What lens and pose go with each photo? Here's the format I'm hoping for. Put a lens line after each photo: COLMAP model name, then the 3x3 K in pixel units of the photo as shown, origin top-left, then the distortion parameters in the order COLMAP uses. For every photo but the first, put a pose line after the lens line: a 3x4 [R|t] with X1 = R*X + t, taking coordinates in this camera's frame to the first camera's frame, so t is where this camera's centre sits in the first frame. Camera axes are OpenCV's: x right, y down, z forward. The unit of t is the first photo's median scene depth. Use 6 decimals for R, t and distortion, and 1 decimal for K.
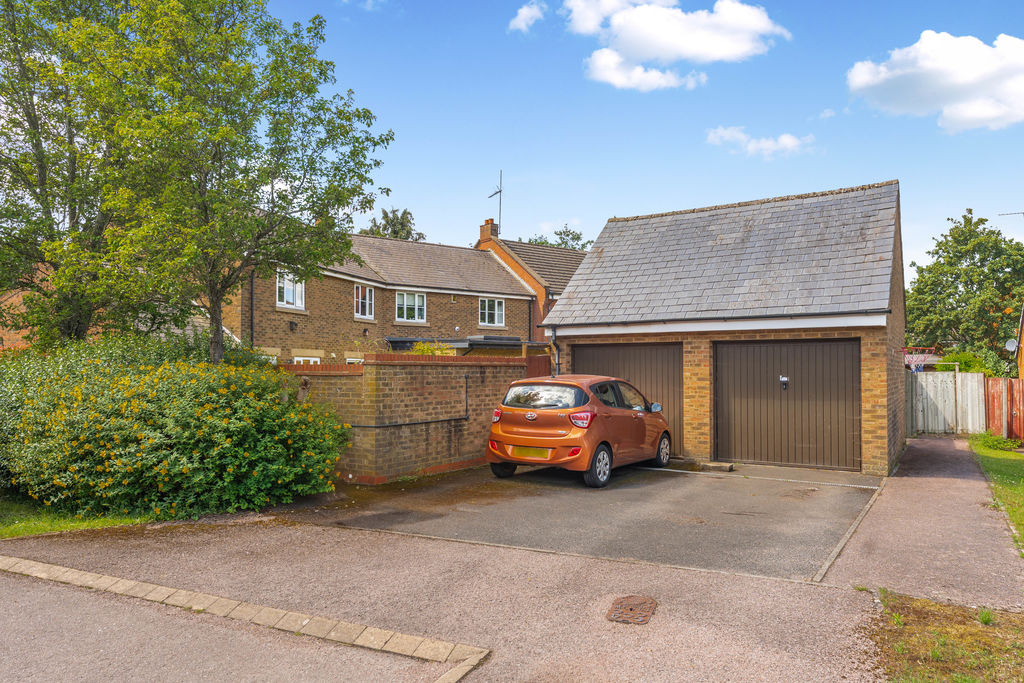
lens RADIAL K [[726.4, 0, 512.1], [0, 726.4, 341.9], [0, 0, 1]] dist [0.000284, -0.002995]
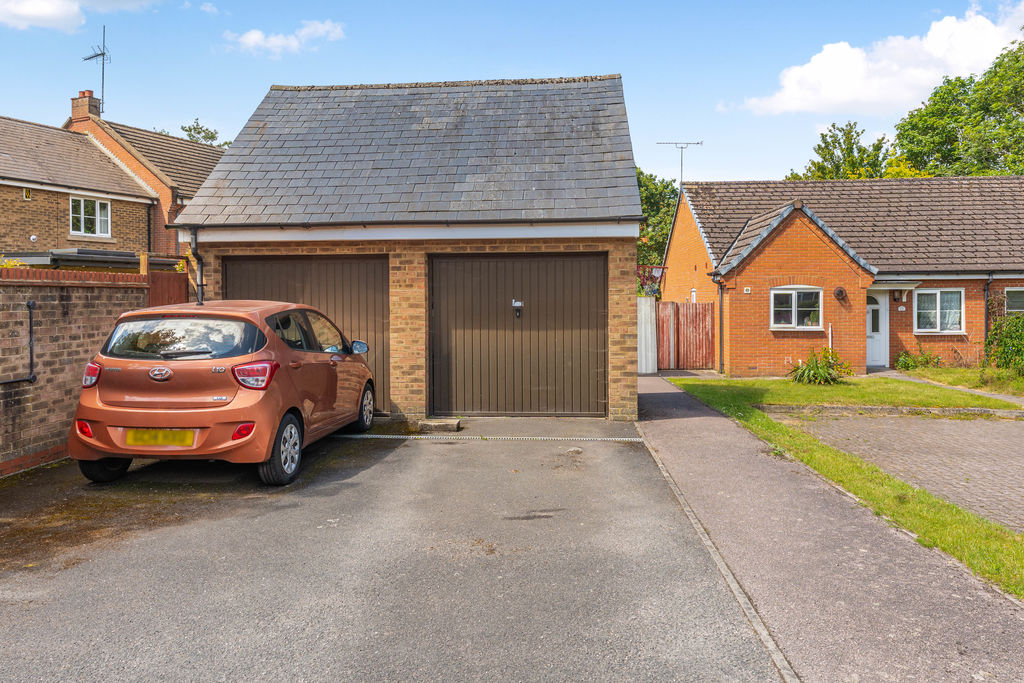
lens RADIAL K [[726.4, 0, 499.2], [0, 726.4, 298.8], [0, 0, 1]] dist [0.000284, -0.002995]
pose [[0.888235, -0.006610, 0.459342, 0.001156], [-0.010917, 0.999310, 0.035492, 0.017563], [-0.459259, -0.036540, 0.887550, 0.311770]]
